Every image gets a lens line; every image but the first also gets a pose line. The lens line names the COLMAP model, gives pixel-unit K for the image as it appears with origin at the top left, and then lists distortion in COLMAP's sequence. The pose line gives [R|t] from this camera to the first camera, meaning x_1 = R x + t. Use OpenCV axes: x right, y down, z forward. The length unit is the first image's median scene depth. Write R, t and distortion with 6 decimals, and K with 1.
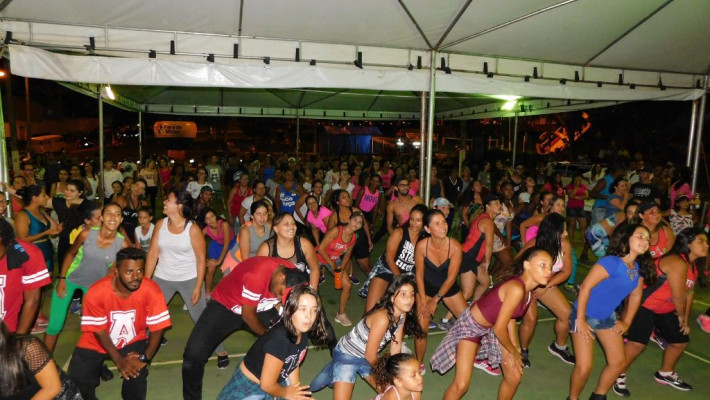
lens RADIAL K [[482.8, 0, 352.6], [0, 482.8, 197.0], [0, 0, 1]] dist [-0.071103, 0.067761]
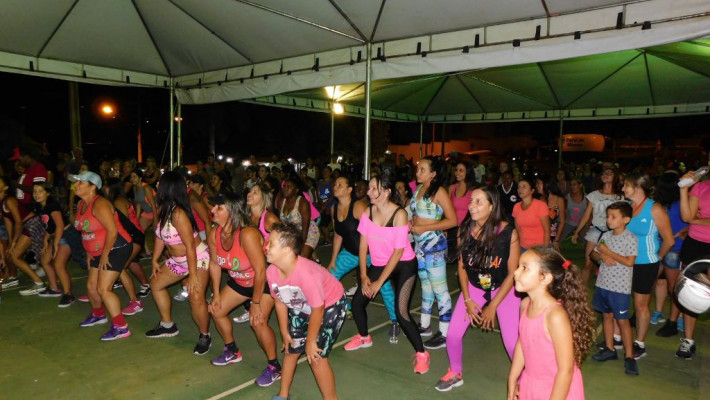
lens RADIAL K [[482.8, 0, 352.6], [0, 482.8, 197.0], [0, 0, 1]] dist [-0.071103, 0.067761]
pose [[0.551209, 0.063671, -0.831934, 0.559200], [-0.098052, 0.995118, 0.011194, 0.018326], [0.828586, 0.075402, 0.554761, 0.199988]]
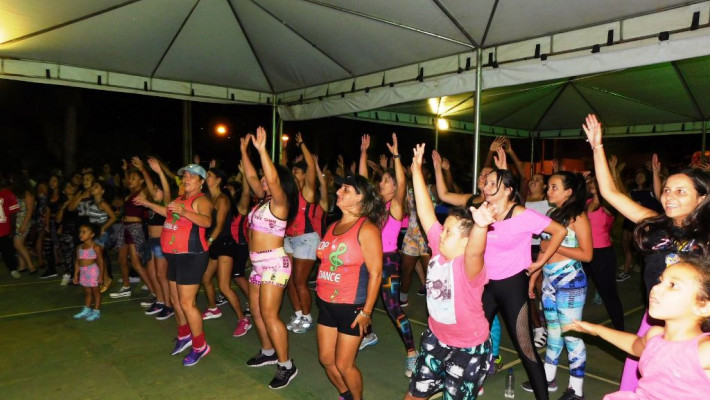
lens RADIAL K [[482.8, 0, 352.6], [0, 482.8, 197.0], [0, 0, 1]] dist [-0.071103, 0.067761]
pose [[0.366096, 0.035677, -0.929893, 0.520508], [-0.113880, 0.993472, -0.006717, 0.019238], [0.923583, 0.108356, 0.367769, 0.219225]]
